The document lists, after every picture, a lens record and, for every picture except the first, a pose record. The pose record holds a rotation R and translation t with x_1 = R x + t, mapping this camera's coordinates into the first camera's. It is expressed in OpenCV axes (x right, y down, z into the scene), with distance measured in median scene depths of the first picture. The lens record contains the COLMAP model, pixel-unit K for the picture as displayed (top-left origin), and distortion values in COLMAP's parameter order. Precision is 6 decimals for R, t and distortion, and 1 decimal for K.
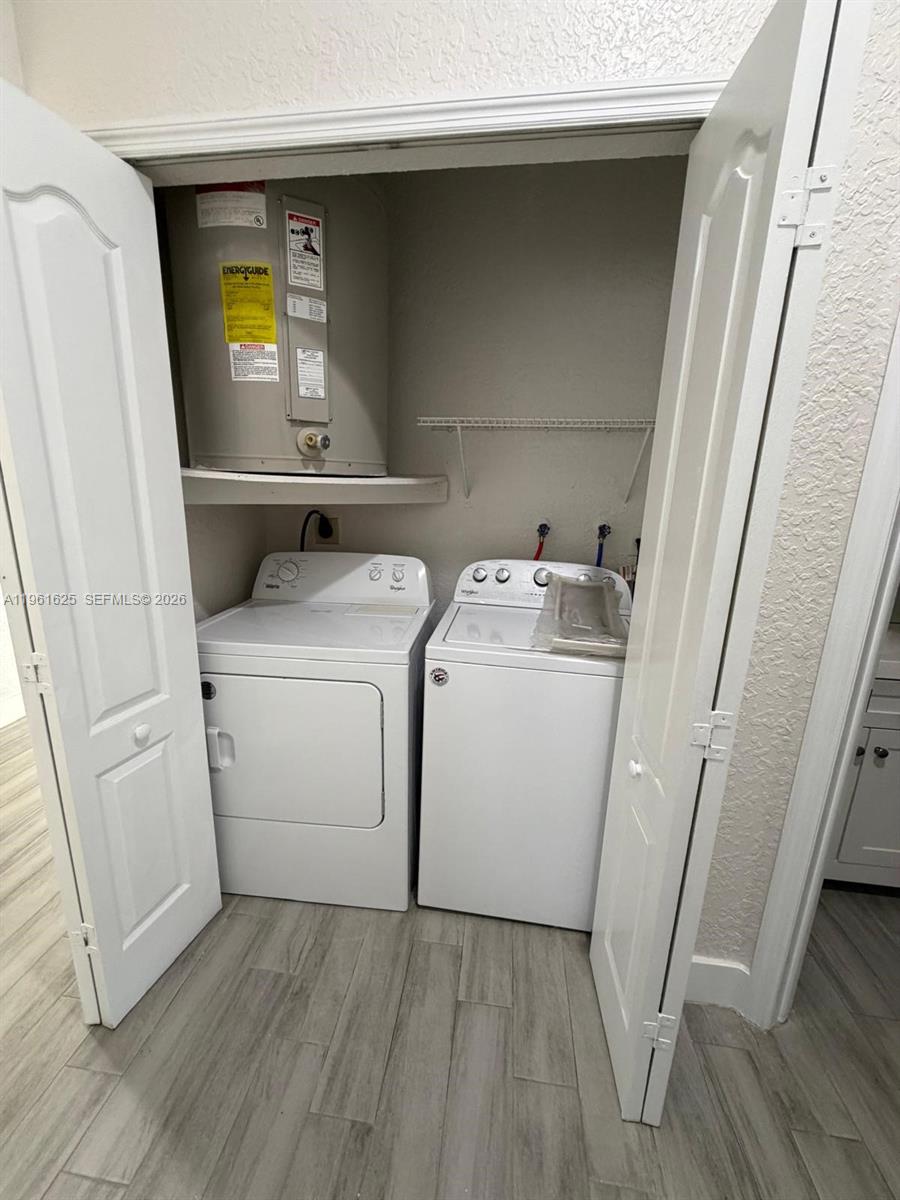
lens RADIAL K [[486.9, 0, 450.0], [0, 486.9, 600.0], [0, 0, 1]] dist [-0.000181, -0.000322]
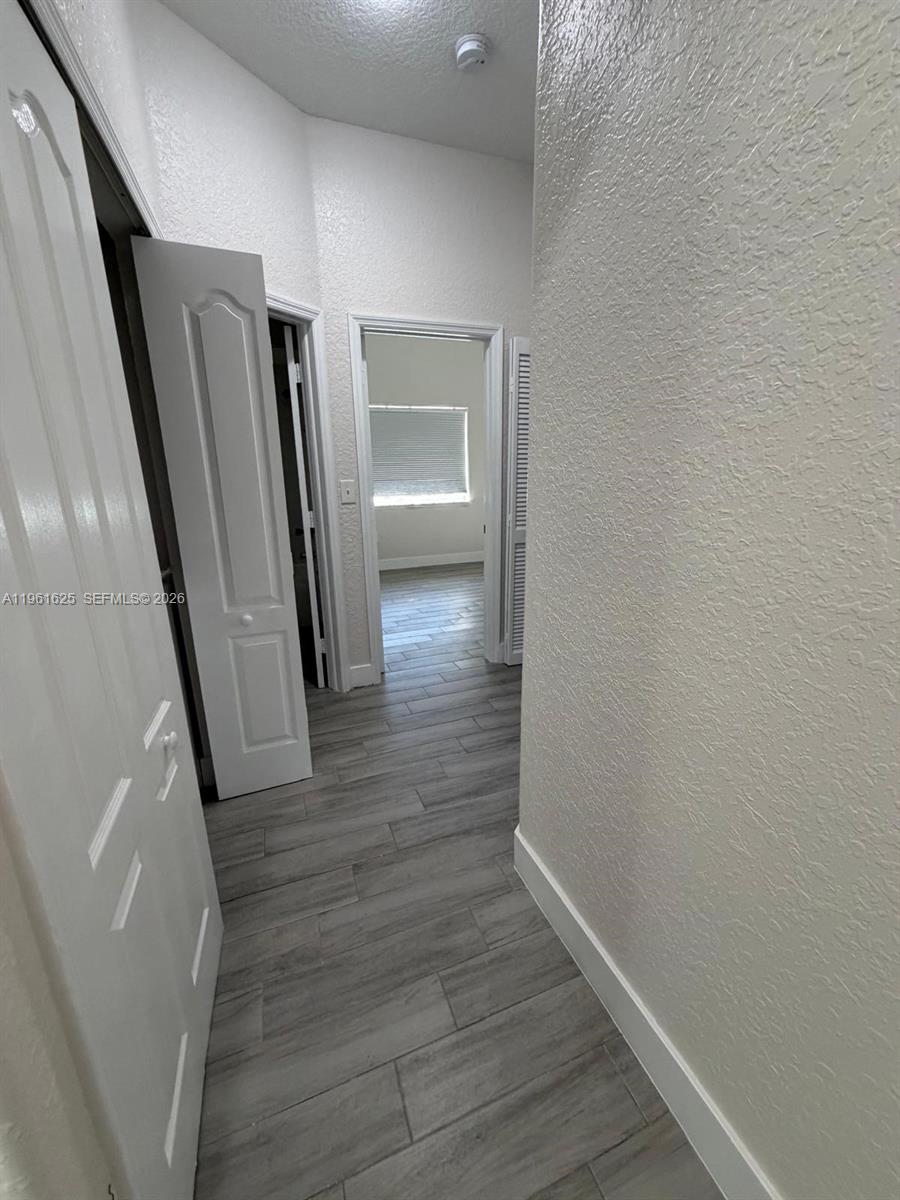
lens RADIAL K [[486.9, 0, 450.0], [0, 486.9, 600.0], [0, 0, 1]] dist [-0.000181, -0.000322]
pose [[-0.477882, -0.252587, 0.841325, -1.406840], [0.213716, 0.895556, 0.390262, -0.247297], [-0.852029, 0.366304, -0.373989, 0.983604]]
